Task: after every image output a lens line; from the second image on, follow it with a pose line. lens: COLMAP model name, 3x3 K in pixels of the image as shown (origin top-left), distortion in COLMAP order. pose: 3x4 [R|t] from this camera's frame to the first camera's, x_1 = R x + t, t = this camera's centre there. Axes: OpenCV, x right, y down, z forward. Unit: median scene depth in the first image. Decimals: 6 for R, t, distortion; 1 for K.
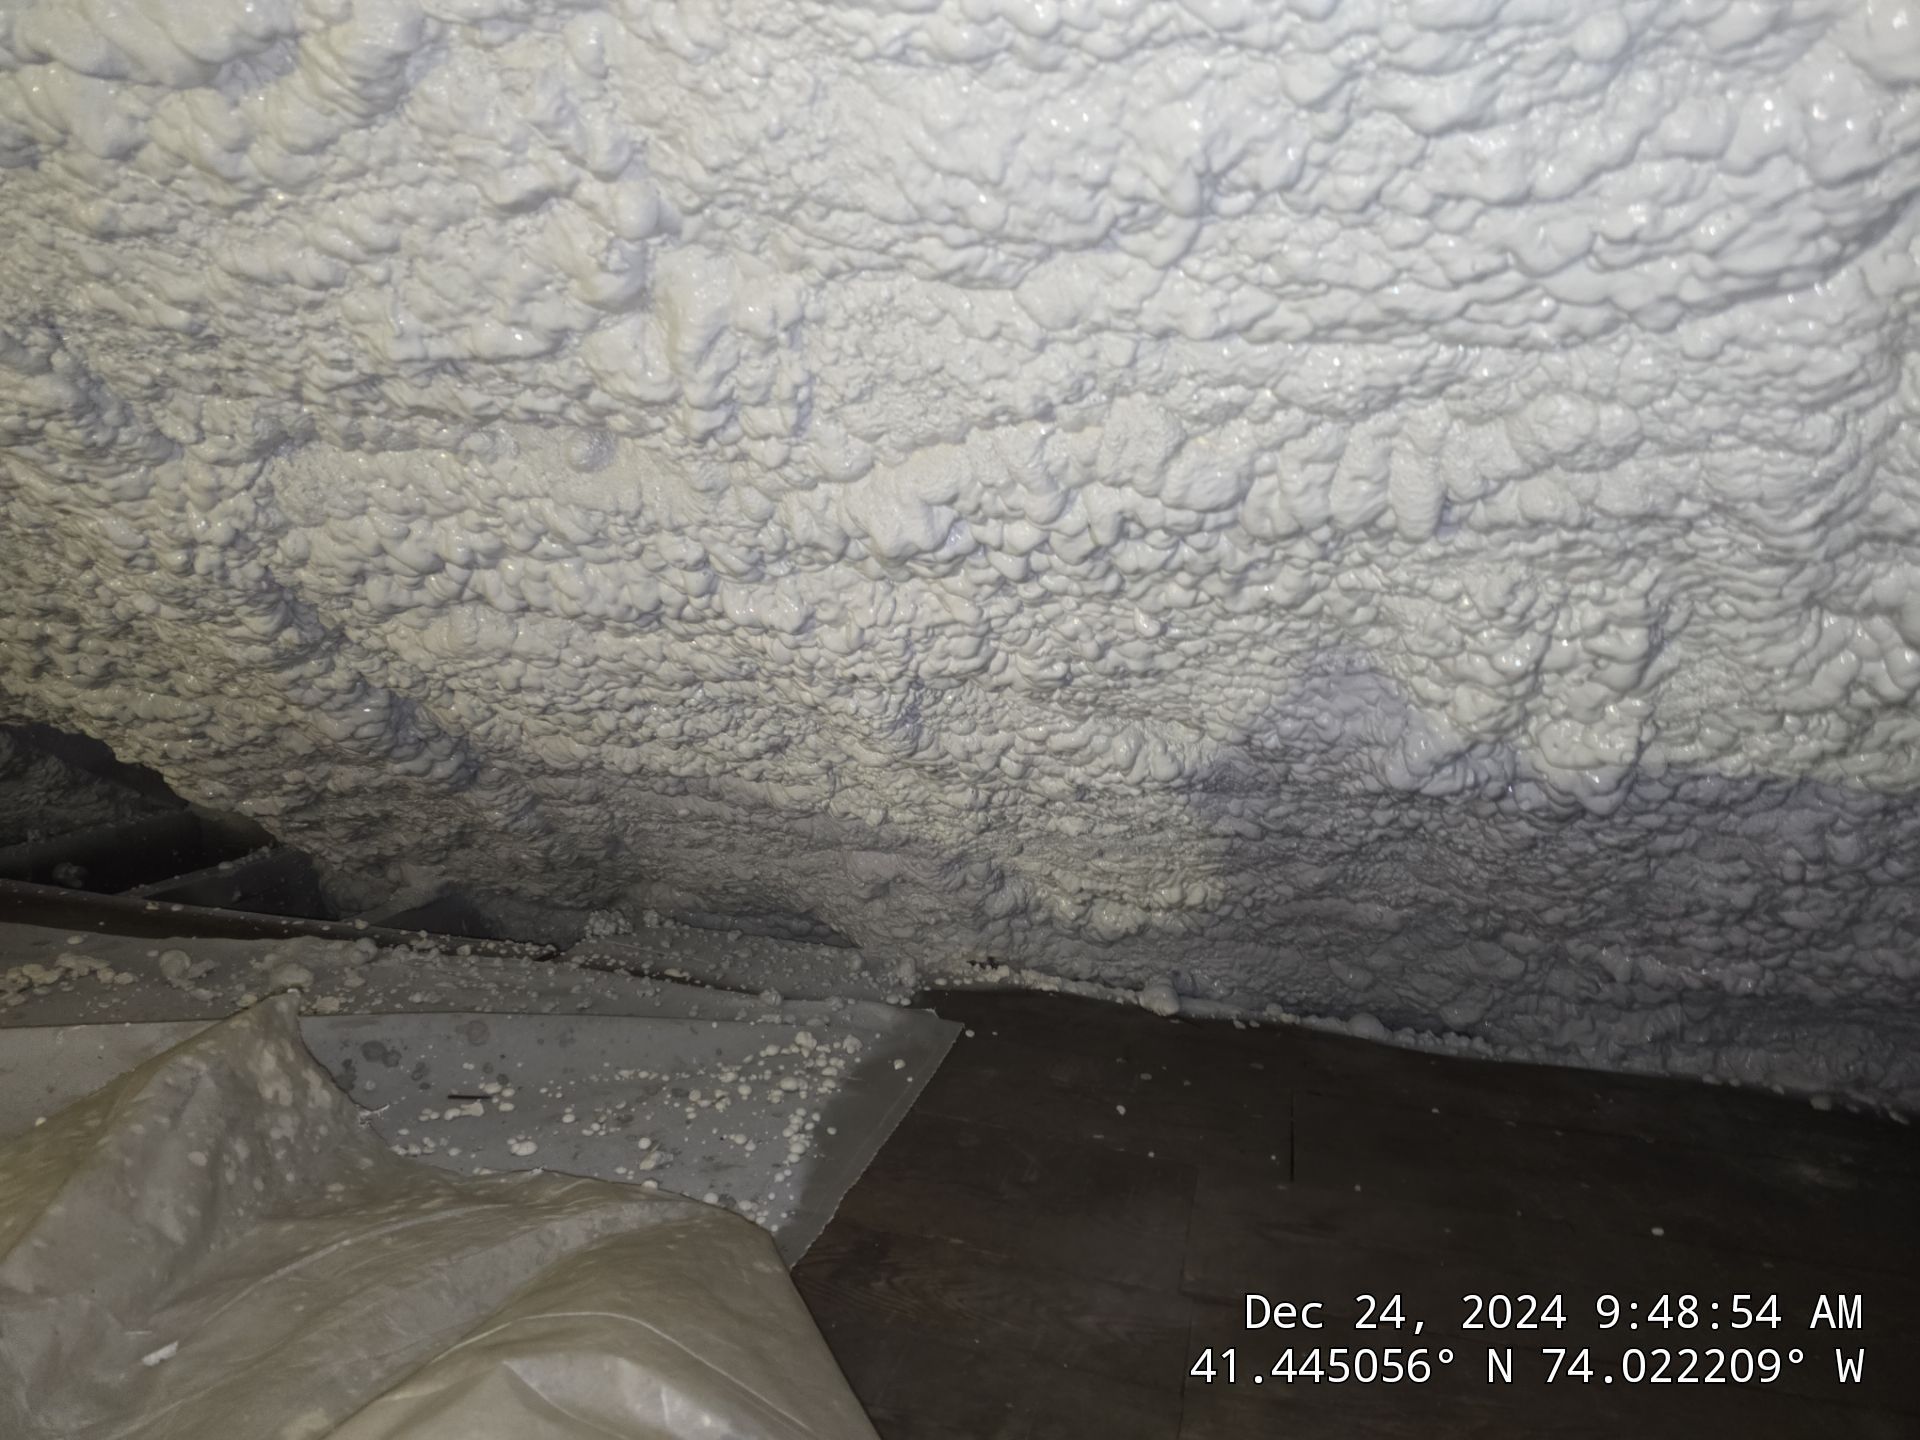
lens RADIAL K [[1297.0, 0, 1005.1], [0, 1297.0, 720.2], [0, 0, 1]] dist [0.056780, -0.058071]
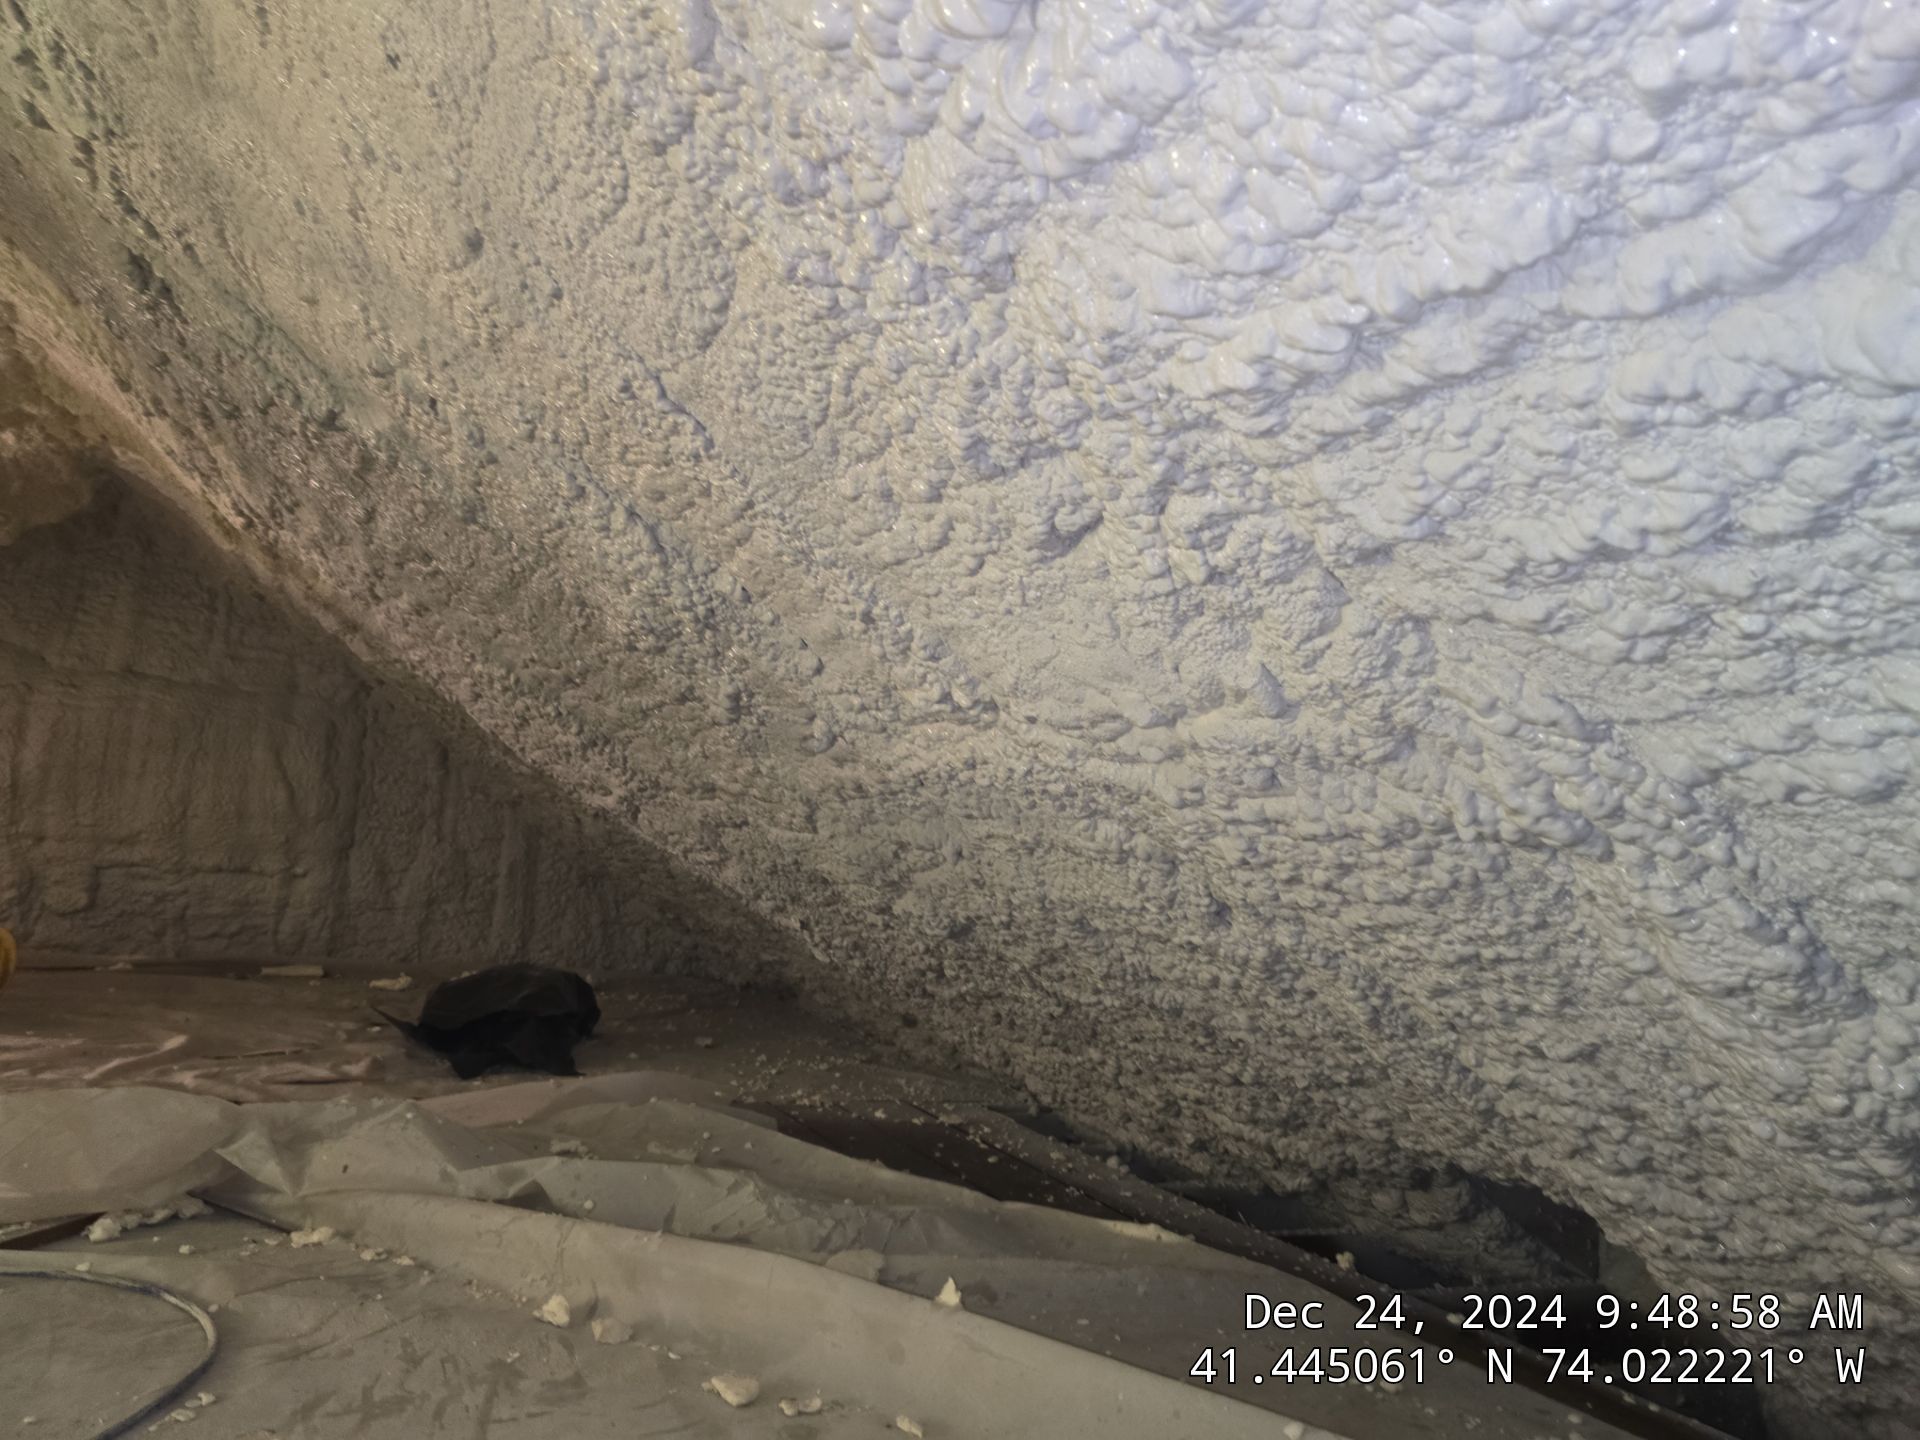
lens RADIAL K [[1297.0, 0, 956.4], [0, 1297.0, 703.2], [0, 0, 1]] dist [0.056780, -0.058071]
pose [[0.601897, -0.120103, -0.789490, -0.193867], [-0.153856, 0.952663, -0.262224, -0.043838], [0.783612, 0.279300, 0.554926, -0.211748]]
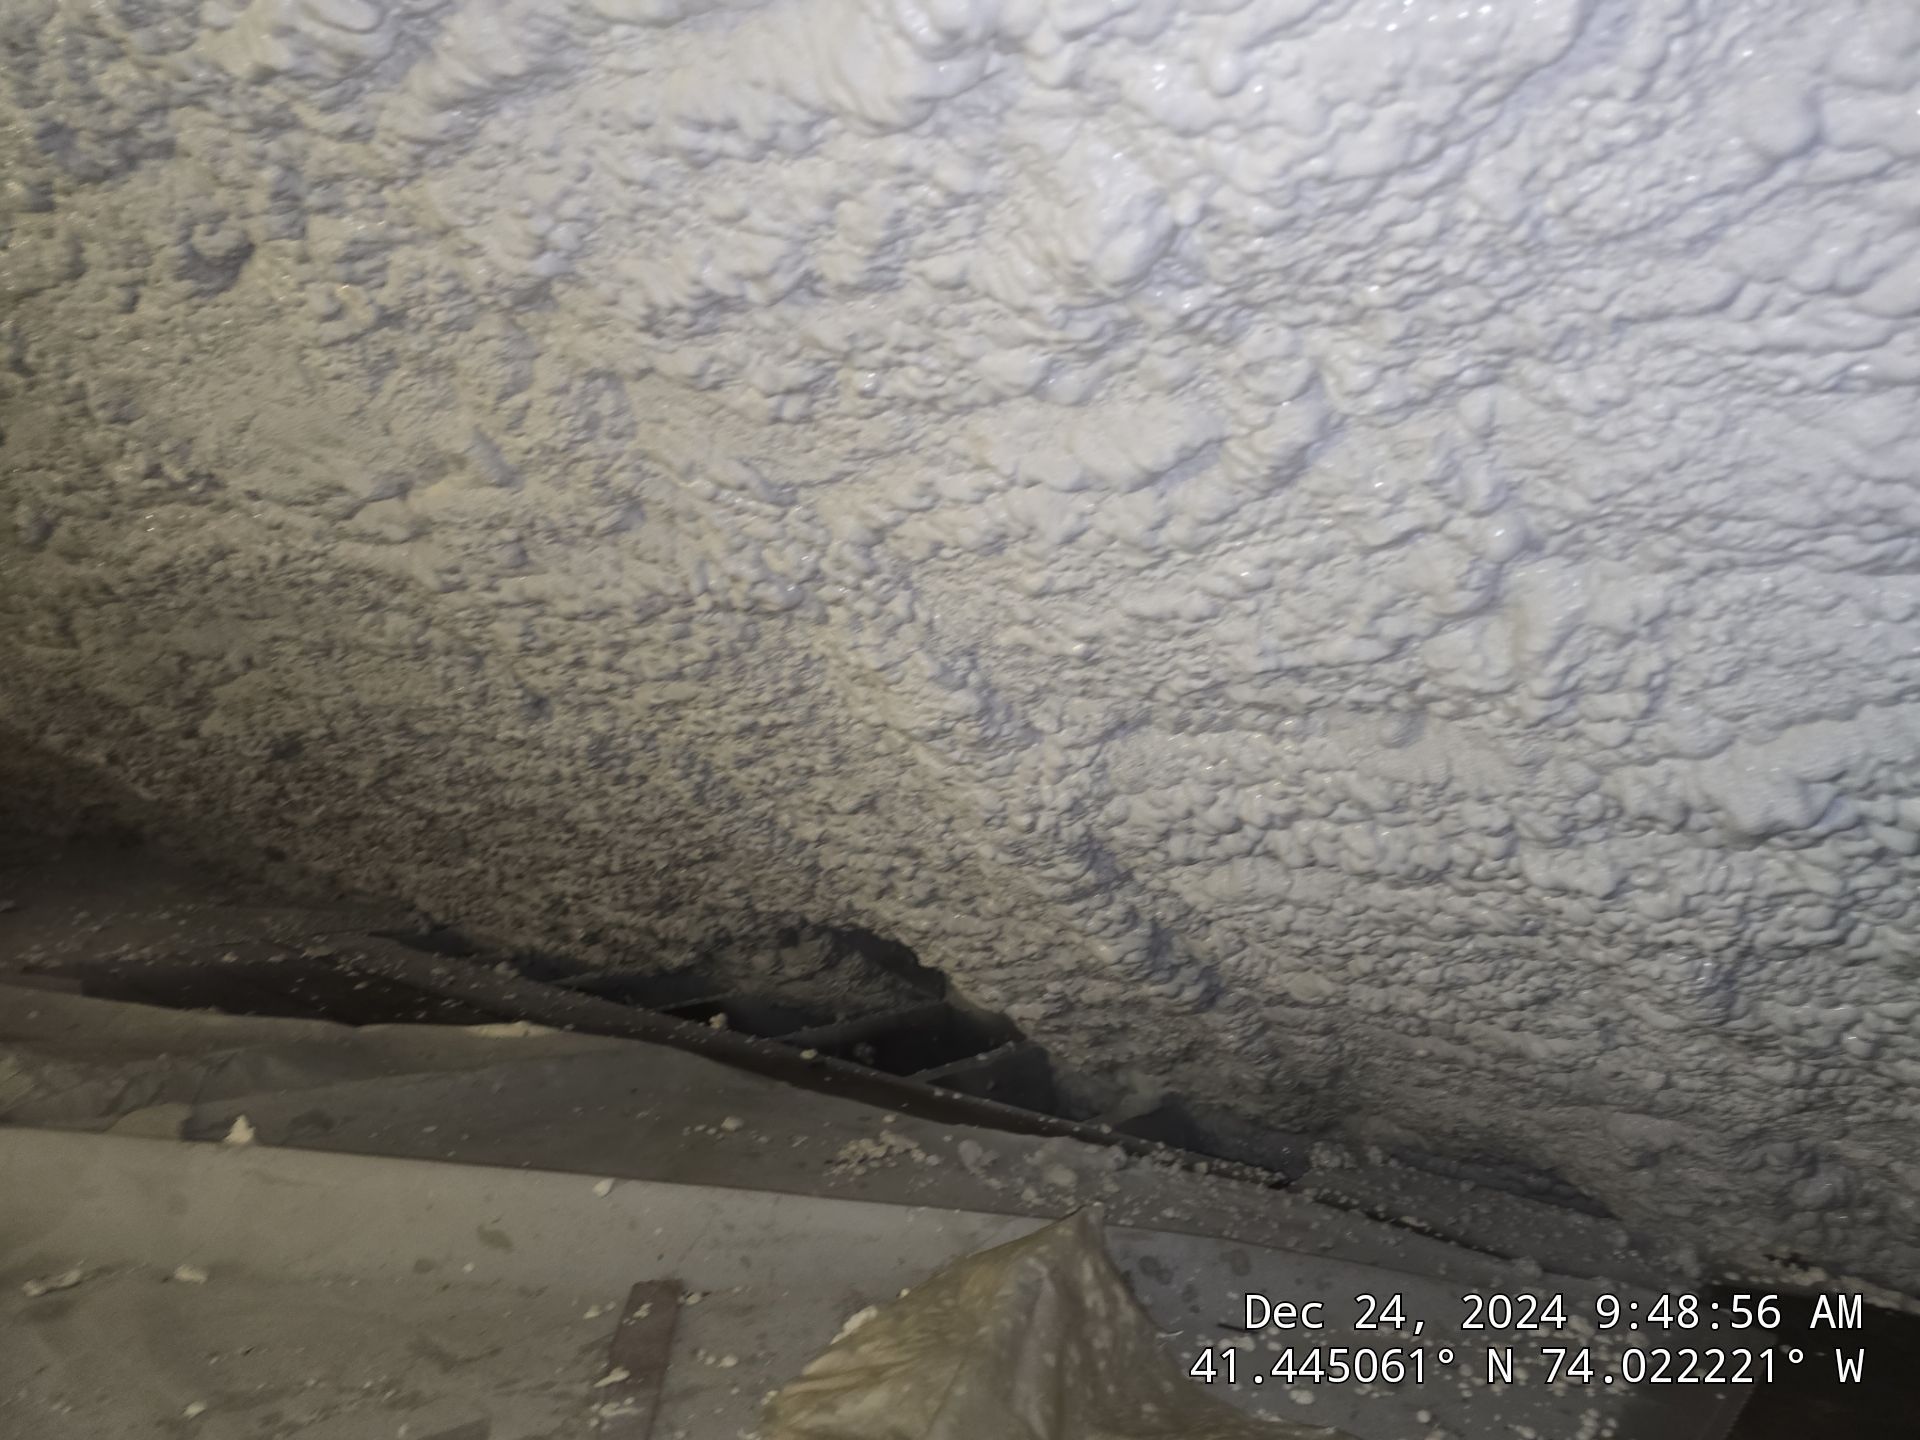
lens RADIAL K [[1297.0, 0, 977.7], [0, 1297.0, 709.0], [0, 0, 1]] dist [0.056780, -0.058071]
pose [[0.878340, -0.049129, -0.475505, -0.092999], [-0.025940, 0.988341, -0.150030, -0.044038], [0.477332, 0.144112, 0.866825, -0.078523]]
